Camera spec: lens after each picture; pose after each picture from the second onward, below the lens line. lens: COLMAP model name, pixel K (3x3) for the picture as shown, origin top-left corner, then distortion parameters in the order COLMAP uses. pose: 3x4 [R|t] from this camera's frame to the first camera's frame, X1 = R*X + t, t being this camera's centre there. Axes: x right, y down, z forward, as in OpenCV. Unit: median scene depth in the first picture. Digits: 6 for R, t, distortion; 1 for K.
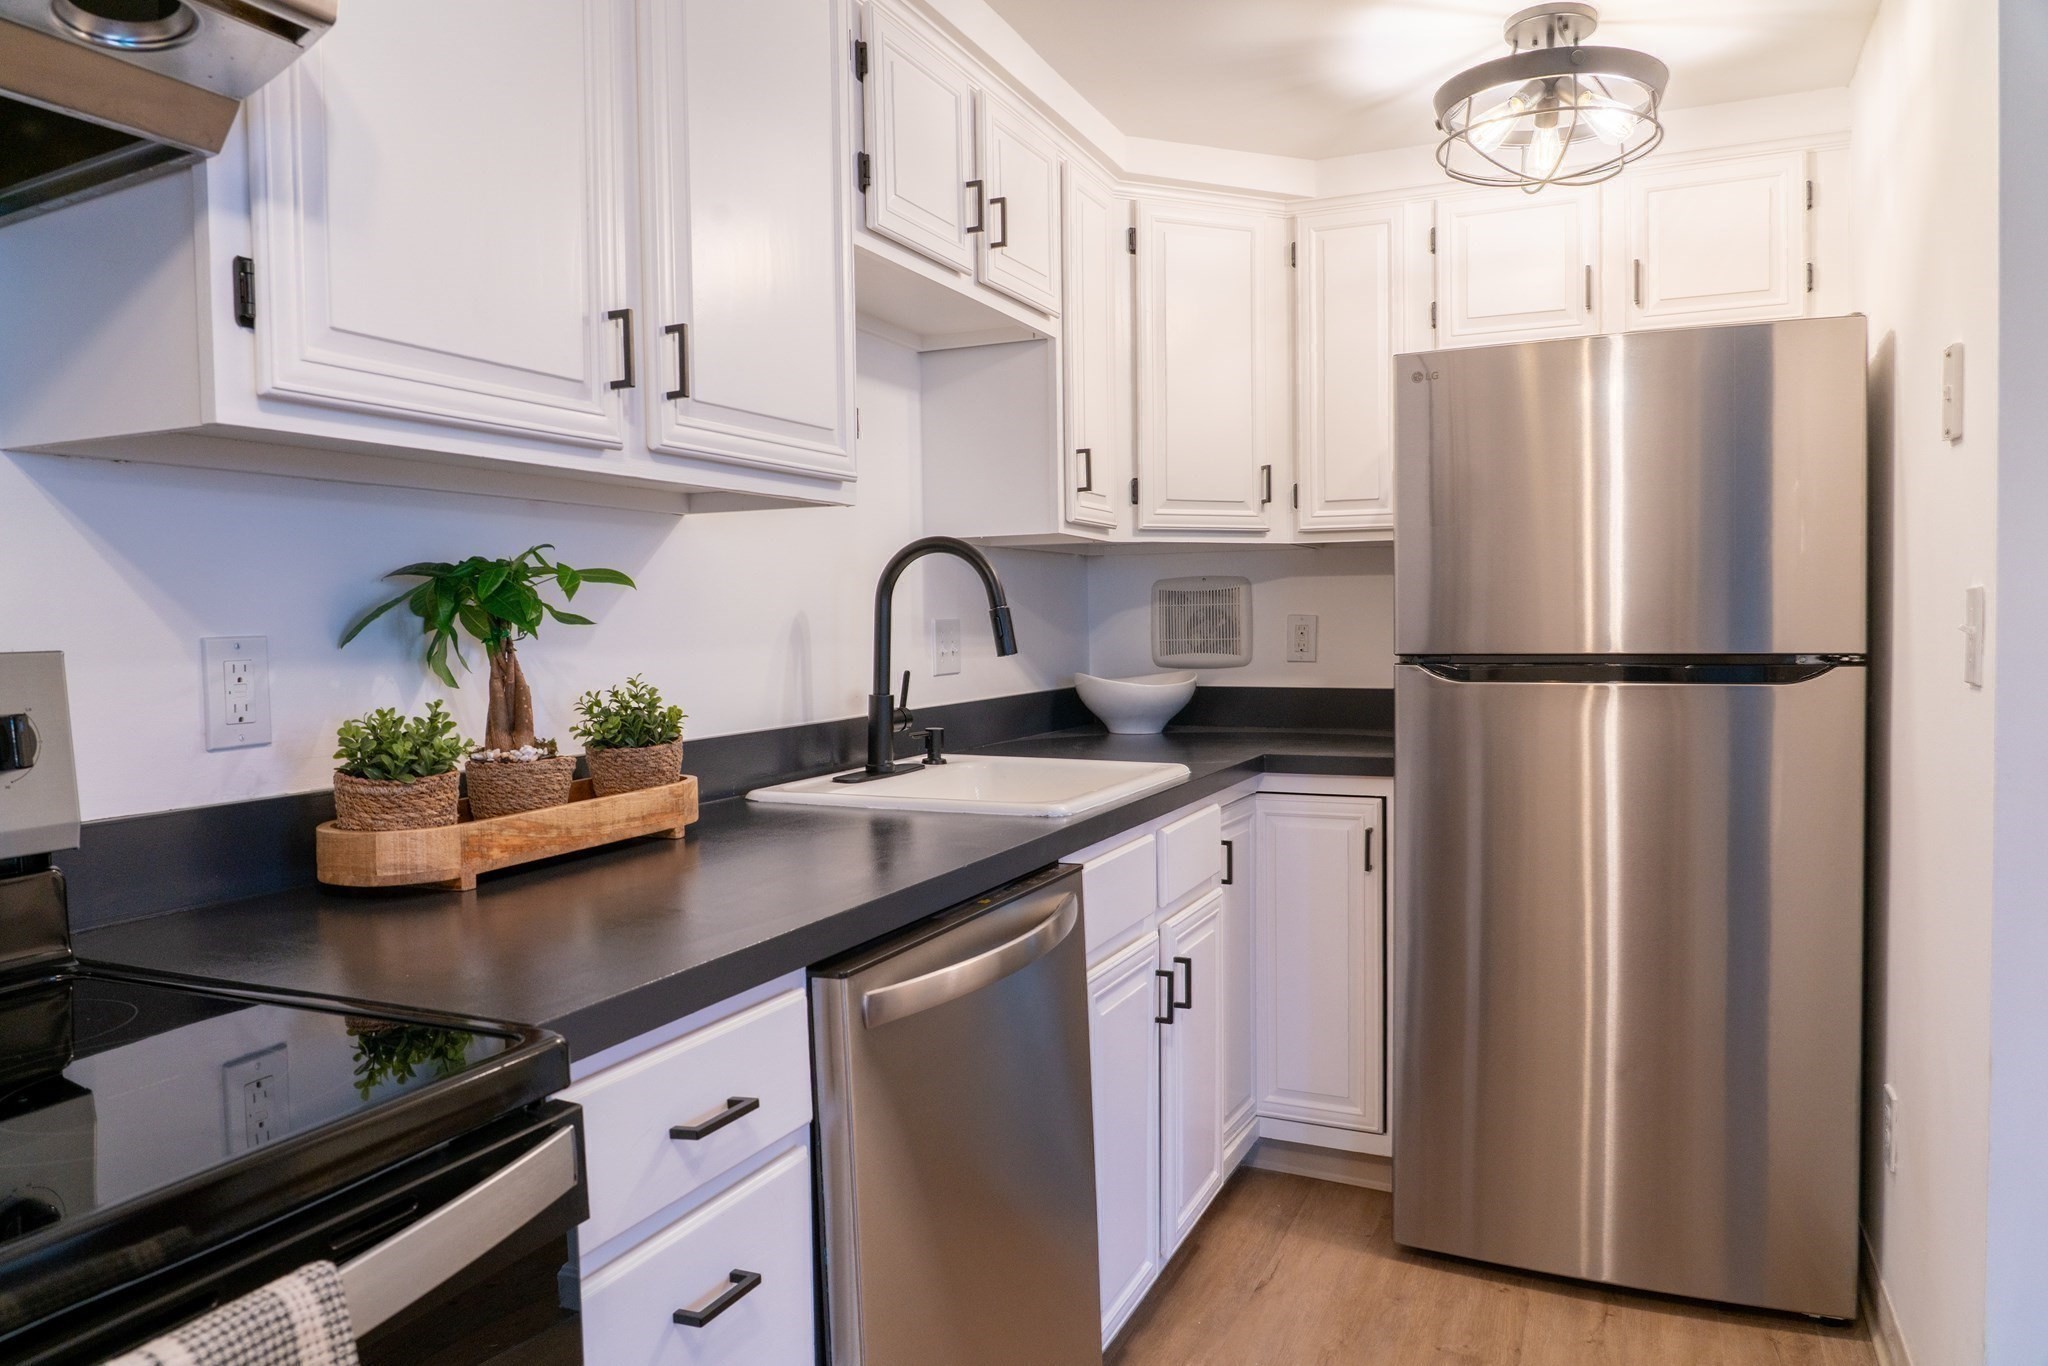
lens RADIAL K [[1403.4, 0, 1024.0], [0, 1403.4, 667.8], [0, 0, 1]] dist [-0.012344, 0.000574]
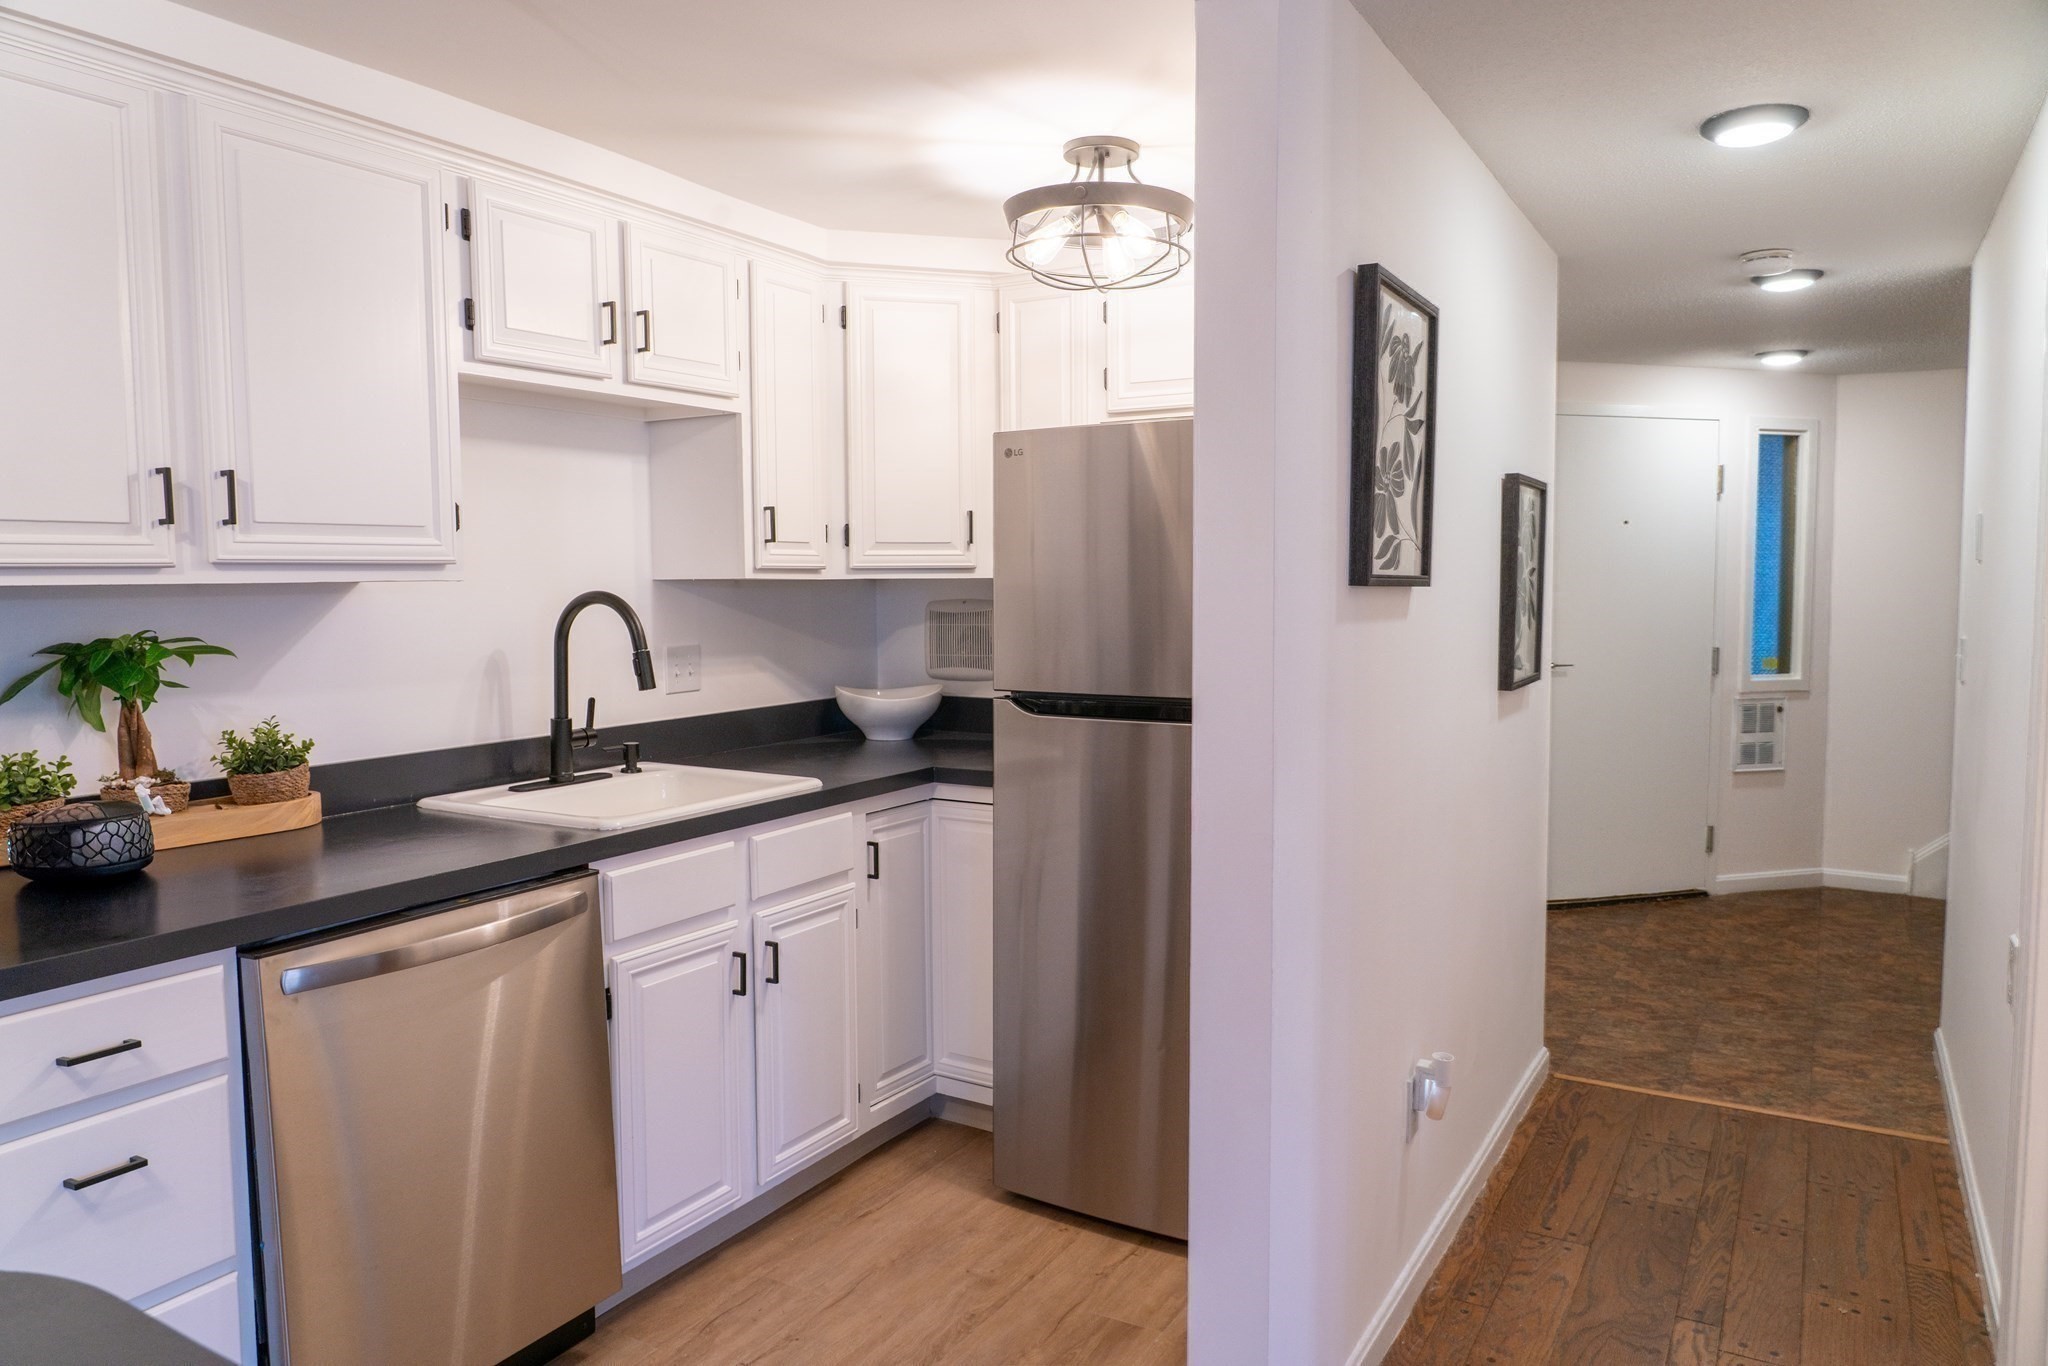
lens RADIAL K [[1403.4, 0, 1024.0], [0, 1403.4, 667.8], [0, 0, 1]] dist [-0.012344, 0.000574]
pose [[0.992966, 0.013697, -0.117605, 0.444796], [-0.009680, 0.999352, 0.034658, -0.071741], [0.118004, -0.033276, 0.992455, -0.165287]]
